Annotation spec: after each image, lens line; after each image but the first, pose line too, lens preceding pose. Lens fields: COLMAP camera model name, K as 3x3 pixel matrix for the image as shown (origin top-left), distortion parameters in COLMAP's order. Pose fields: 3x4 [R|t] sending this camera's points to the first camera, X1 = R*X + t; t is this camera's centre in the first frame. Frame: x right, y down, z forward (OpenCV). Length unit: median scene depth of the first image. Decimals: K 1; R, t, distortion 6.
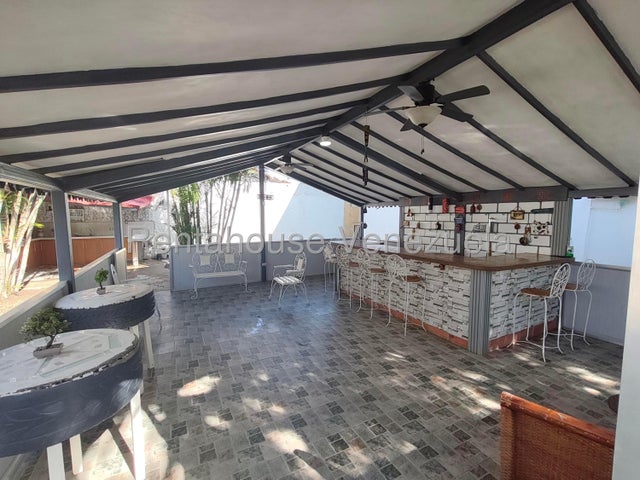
lens RADIAL K [[292.8, 0, 321.3], [0, 292.8, 239.0], [0, 0, 1]] dist [0.007371, -0.000026]
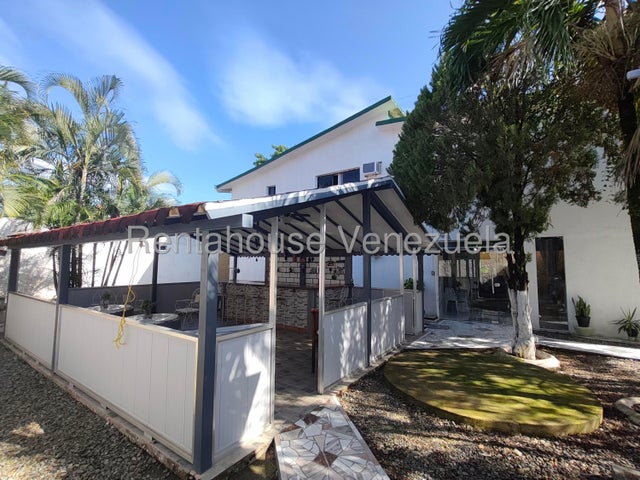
lens RADIAL K [[292.8, 0, 321.3], [0, 292.8, 239.0], [0, 0, 1]] dist [0.007371, -0.000026]
pose [[0.878686, 0.050270, 0.474745, -0.260454], [0.028431, 0.987165, -0.157152, 0.052361], [-0.476552, 0.151585, 0.865979, -0.575919]]
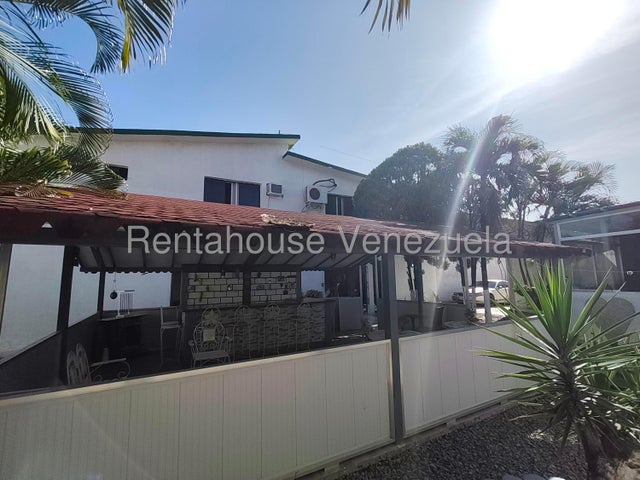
lens RADIAL K [[292.8, 0, 321.3], [0, 292.8, 239.0], [0, 0, 1]] dist [0.007371, -0.000026]
pose [[-0.041410, 0.129740, 0.990683, -1.175065], [0.097745, 0.987303, -0.125211, -0.069218], [-0.994350, 0.091649, -0.053566, 0.781844]]
